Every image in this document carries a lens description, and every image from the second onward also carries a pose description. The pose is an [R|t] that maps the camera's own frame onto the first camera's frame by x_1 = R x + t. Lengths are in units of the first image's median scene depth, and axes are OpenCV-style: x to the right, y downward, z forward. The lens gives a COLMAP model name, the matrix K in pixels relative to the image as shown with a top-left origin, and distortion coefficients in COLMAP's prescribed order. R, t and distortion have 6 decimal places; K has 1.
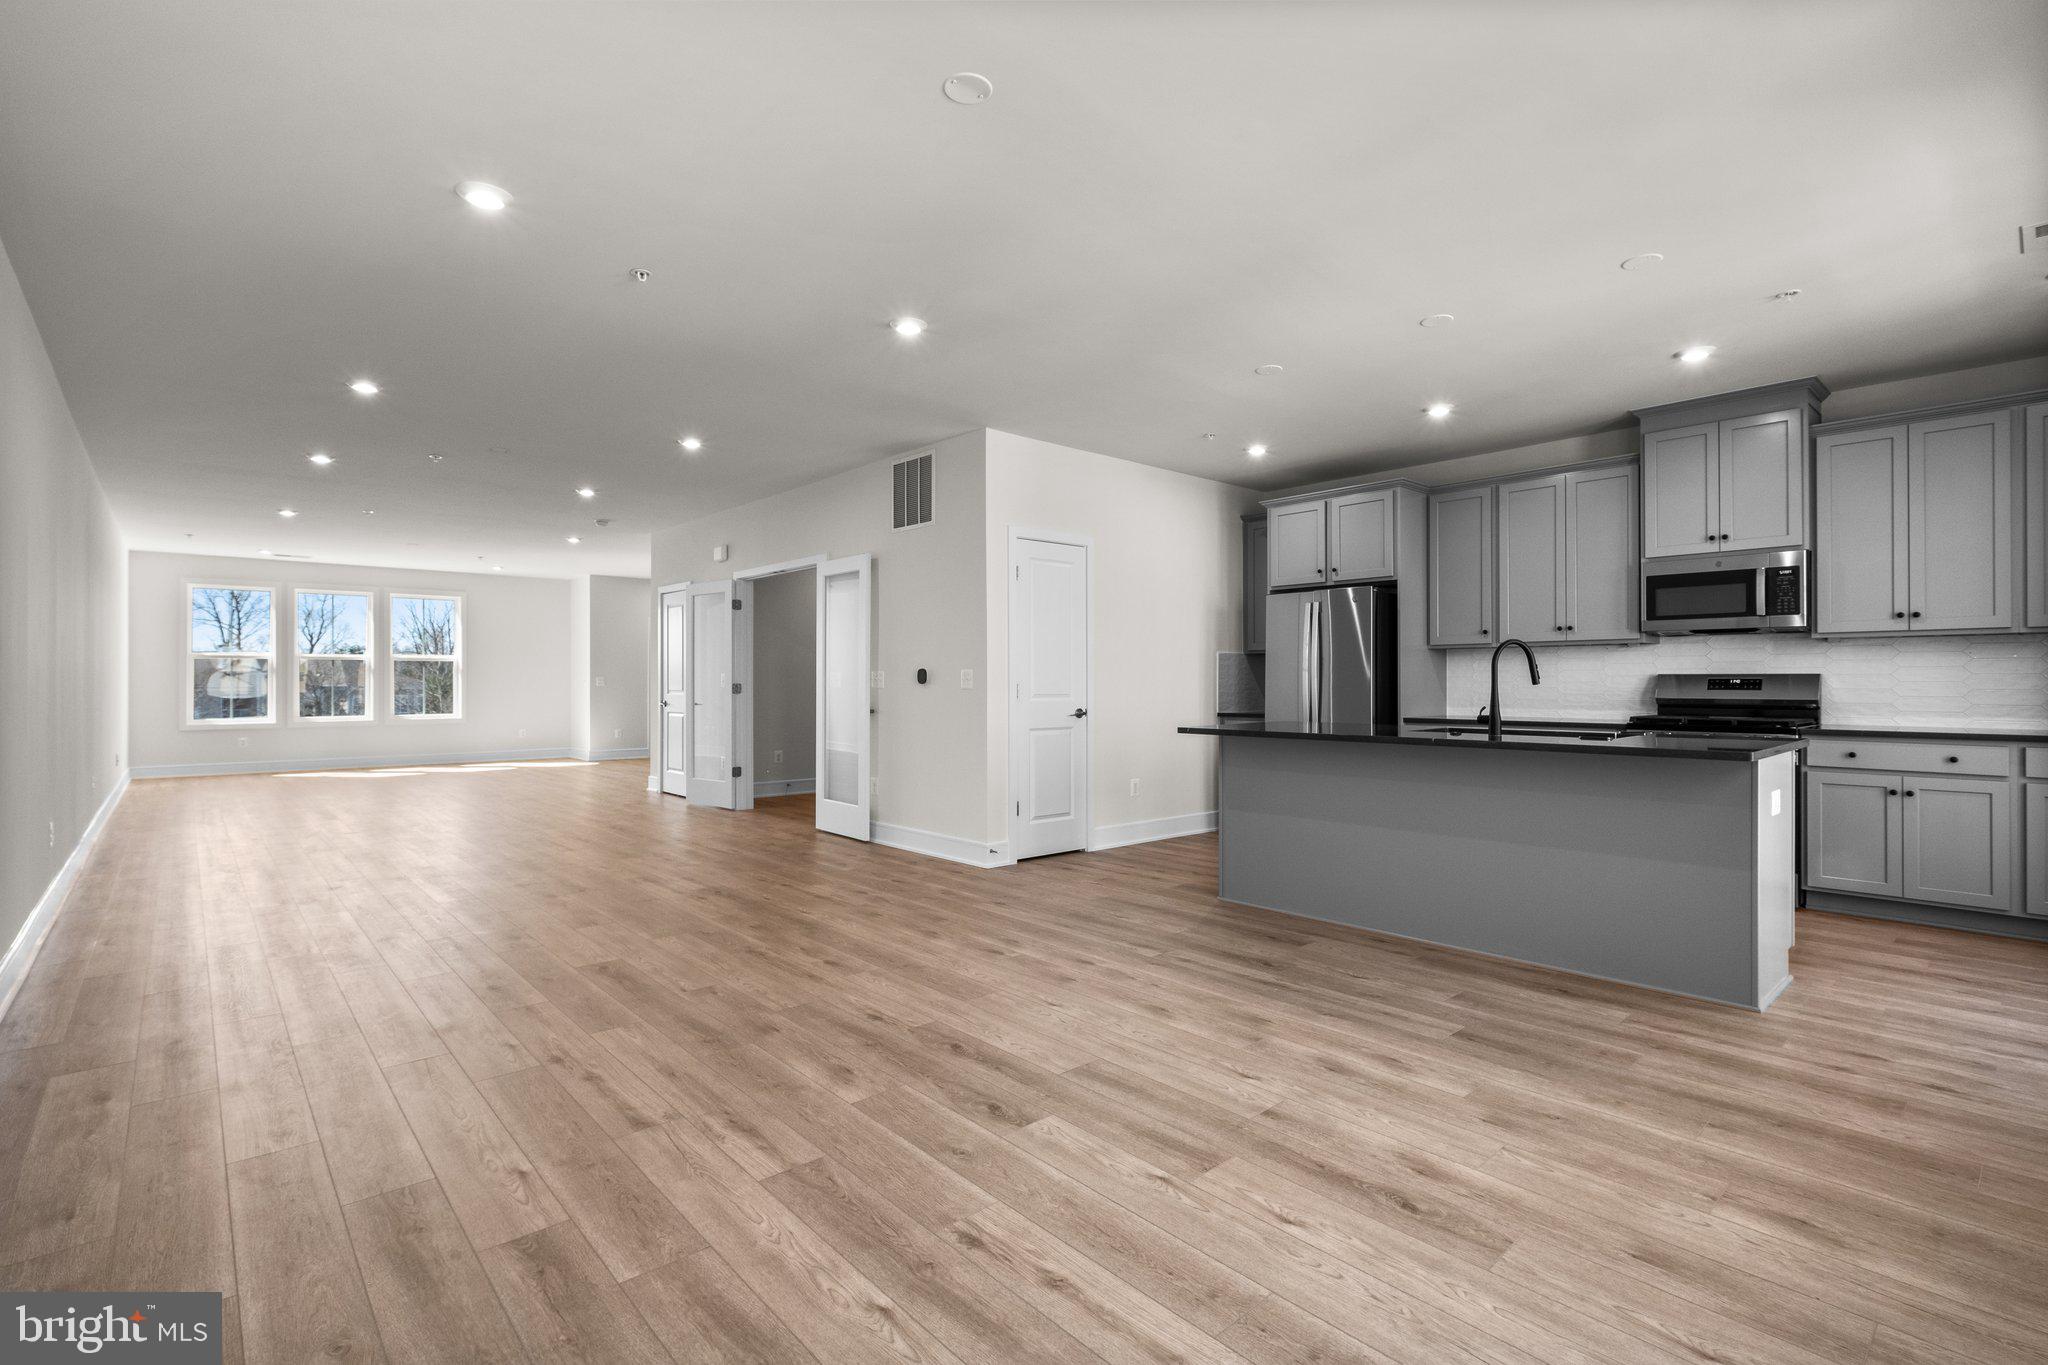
lens RADIAL K [[939.7, 0, 1043.5], [0, 939.7, 680.1], [0, 0, 1]] dist [0.002430, -0.003649]
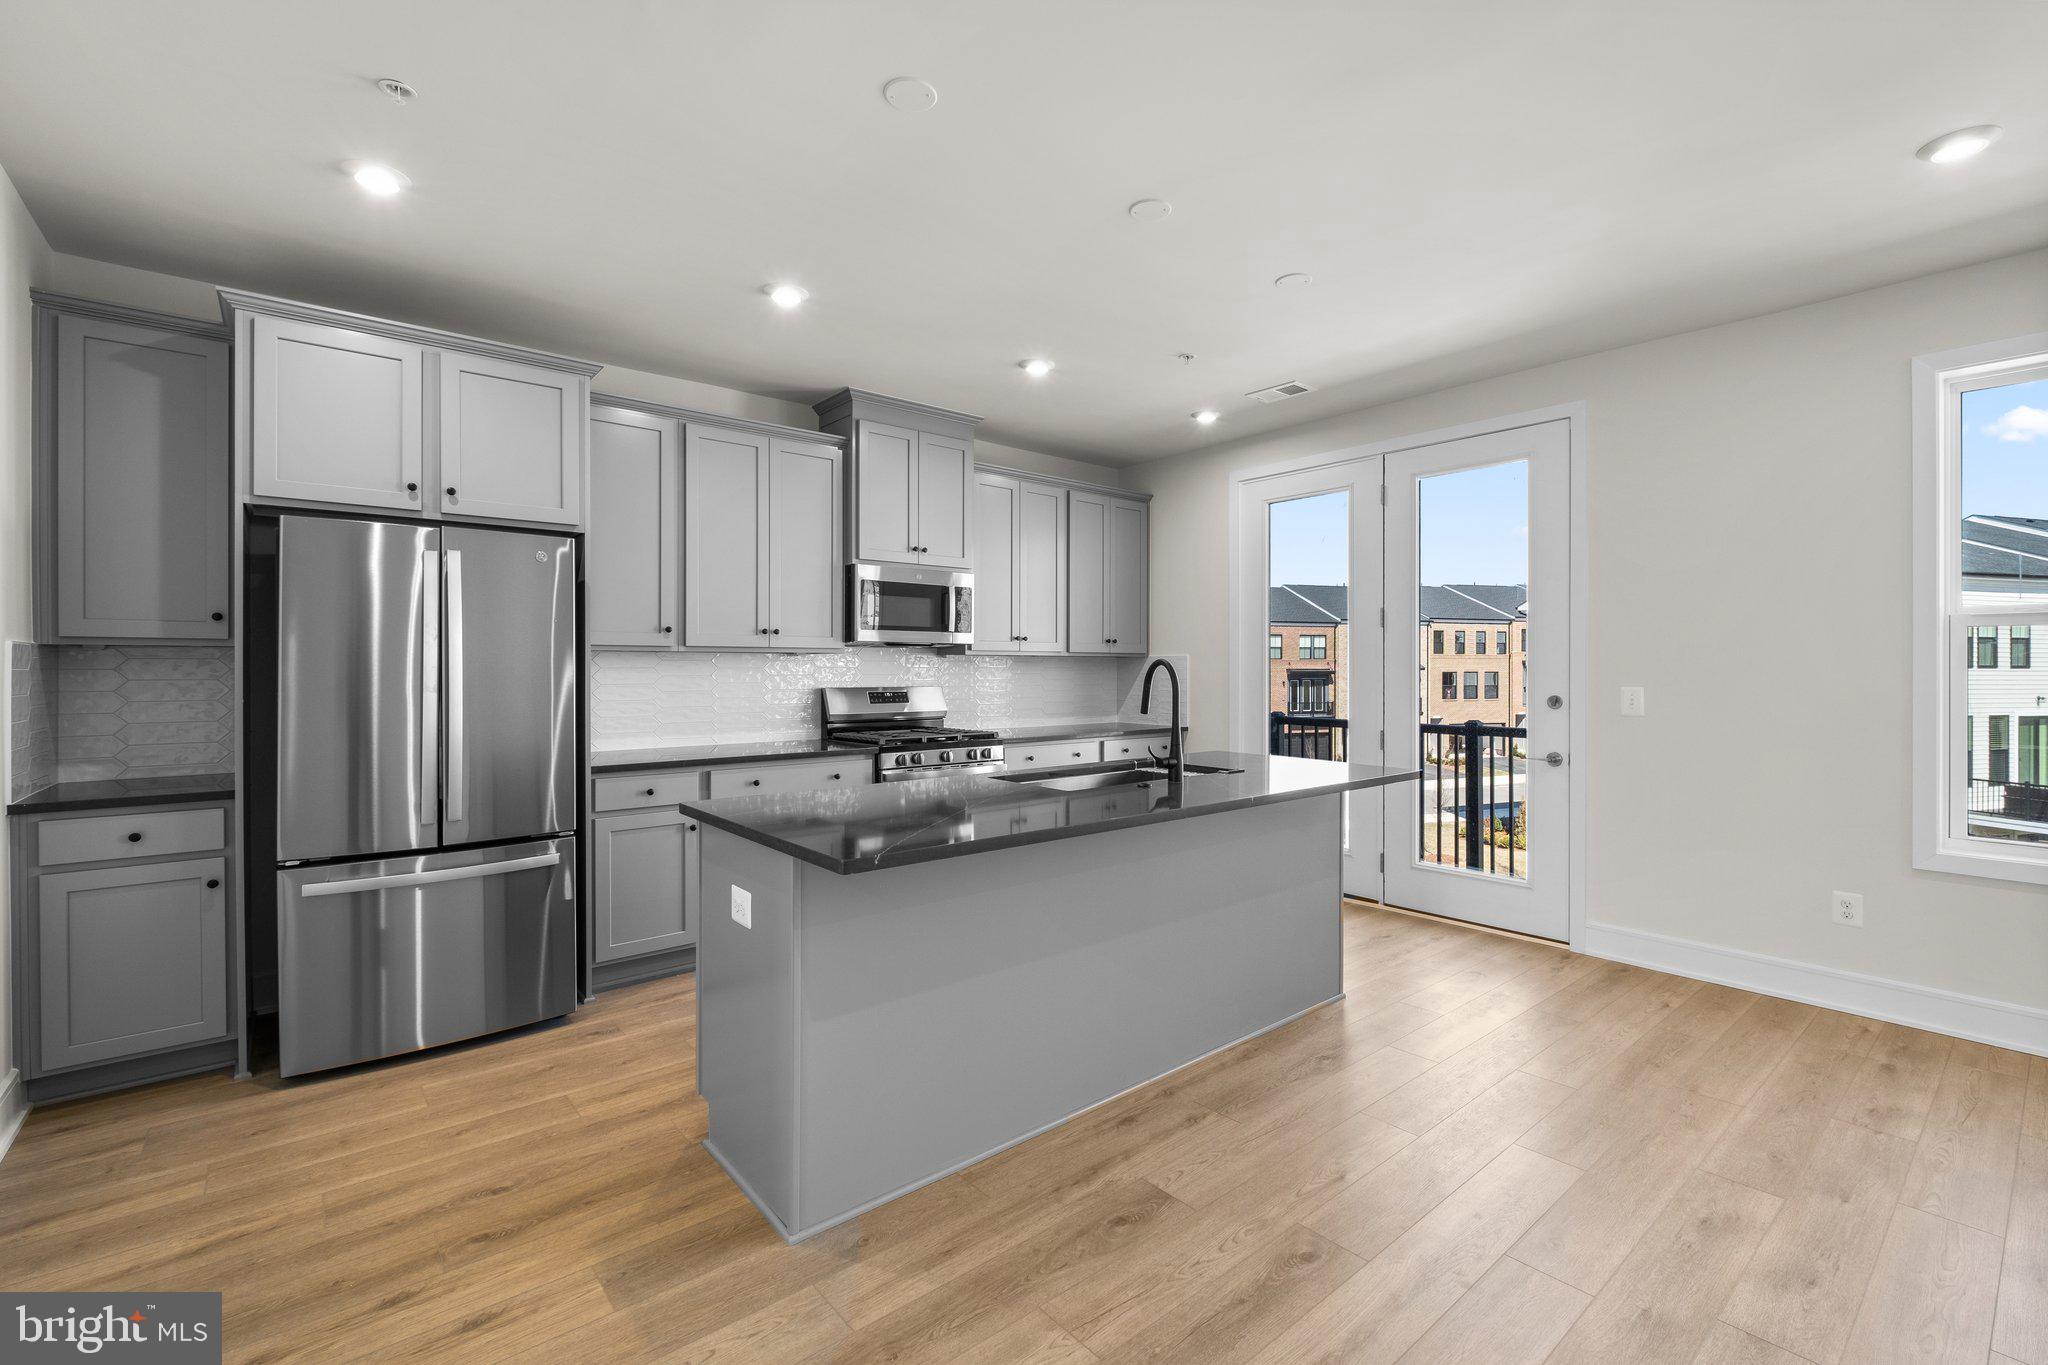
lens RADIAL K [[893.7, 0, 1035.3], [0, 893.7, 670.4], [0, 0, 1]] dist [-0.004398, -0.001203]
pose [[0.040454, -0.001382, 0.999180, -0.389169], [-0.002211, 0.999996, 0.001473, -0.049514], [-0.999179, -0.002268, 0.040451, 1.558875]]
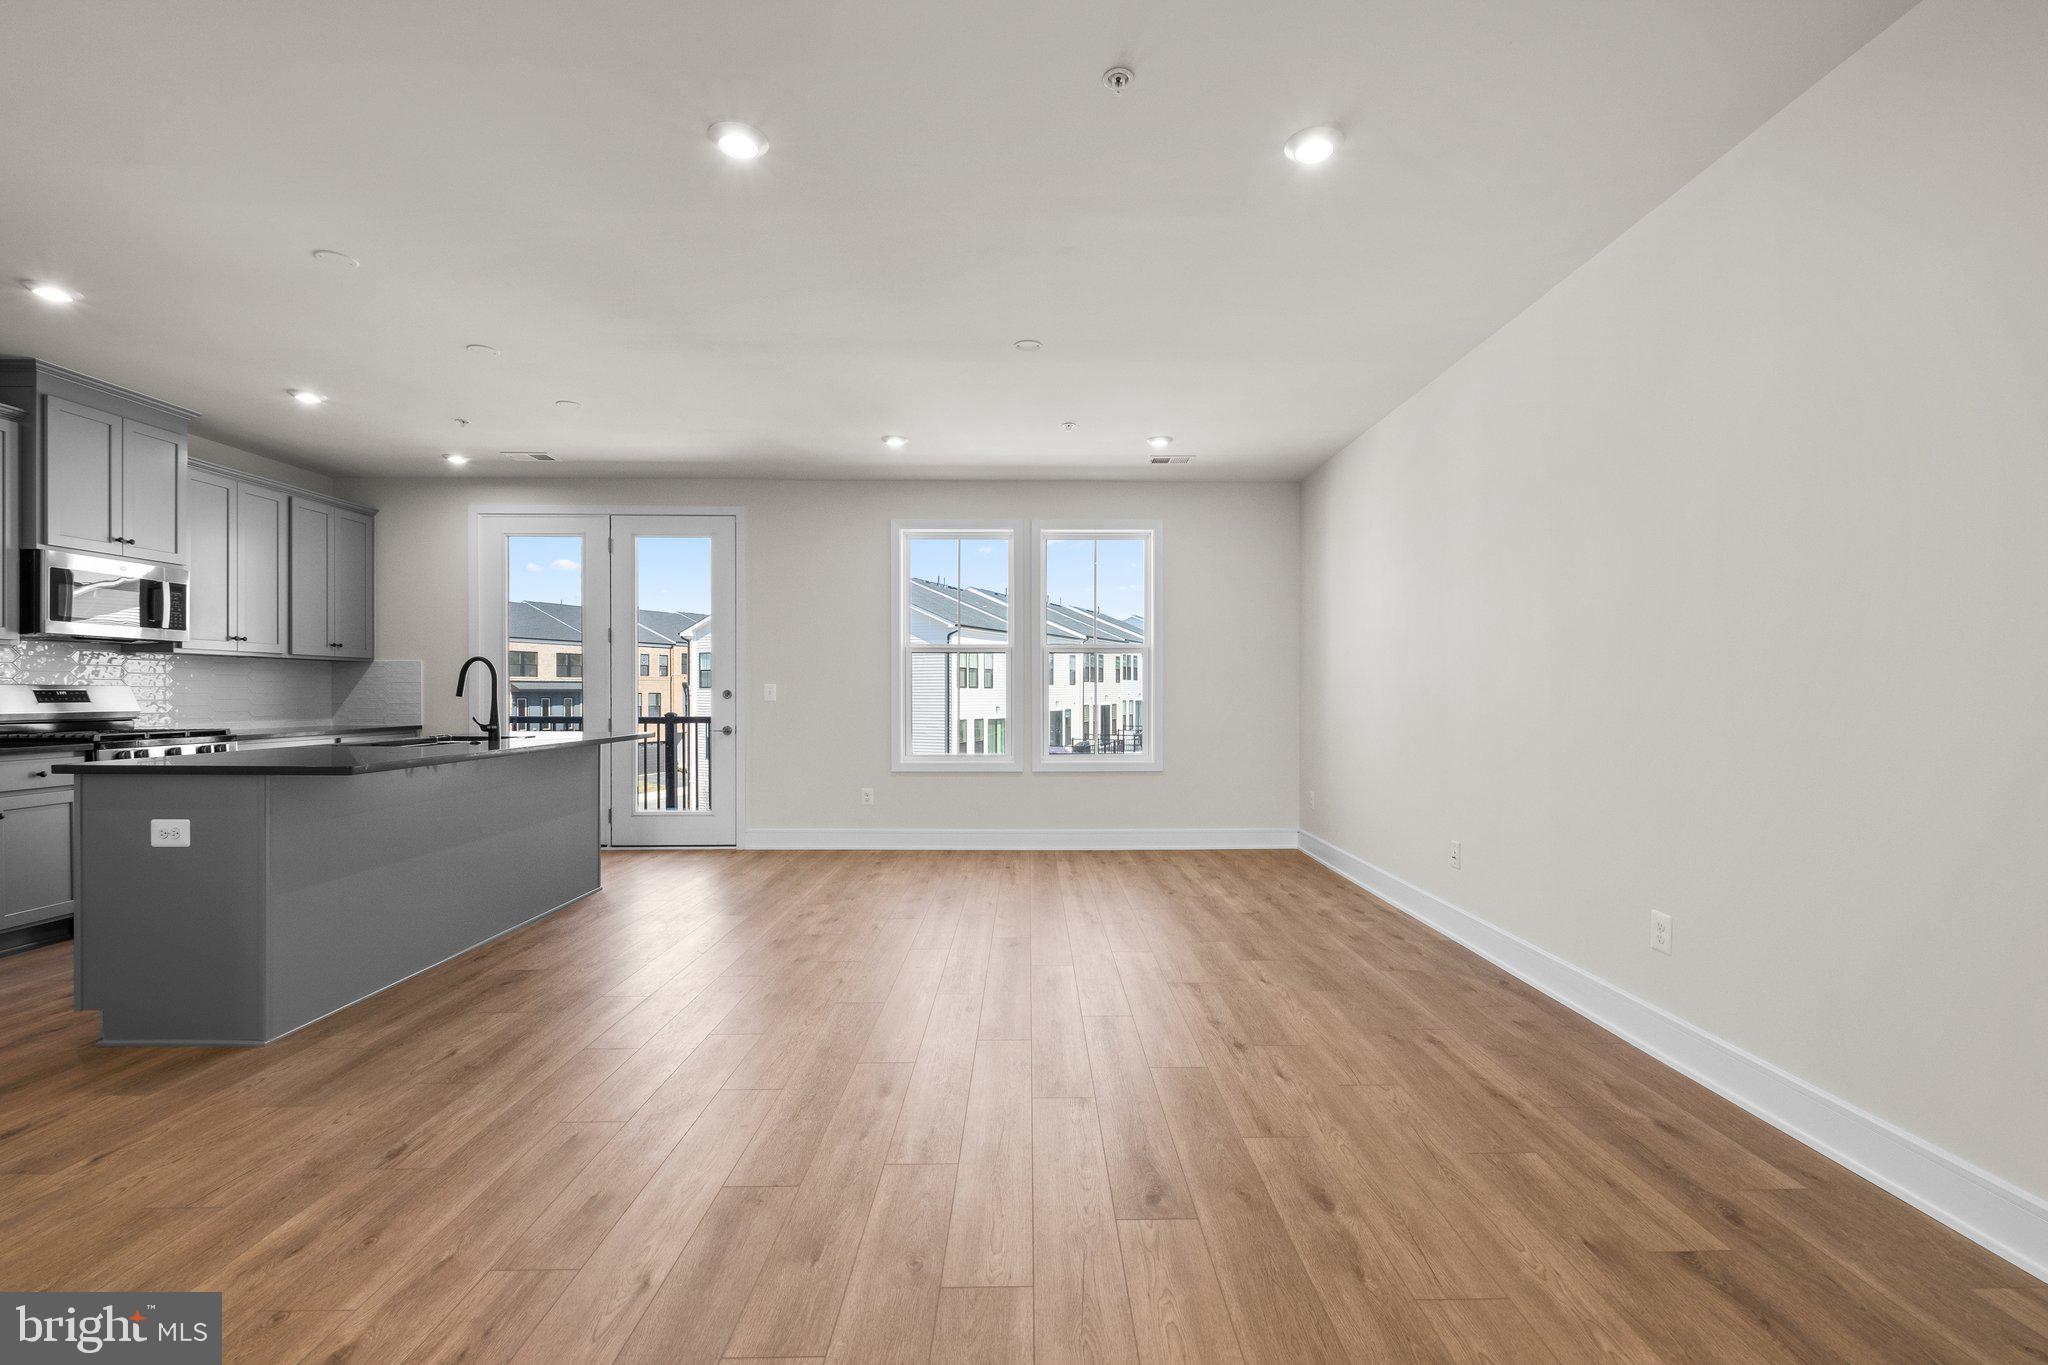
lens RADIAL K [[893.7, 0, 1053.1], [0, 893.7, 696.2], [0, 0, 1]] dist [-0.004398, -0.001203]
pose [[-0.754111, -0.003085, 0.656740, -1.054031], [-0.001504, 0.999994, 0.002970, 0.000599], [-0.656745, 0.001252, -0.754111, 1.960488]]
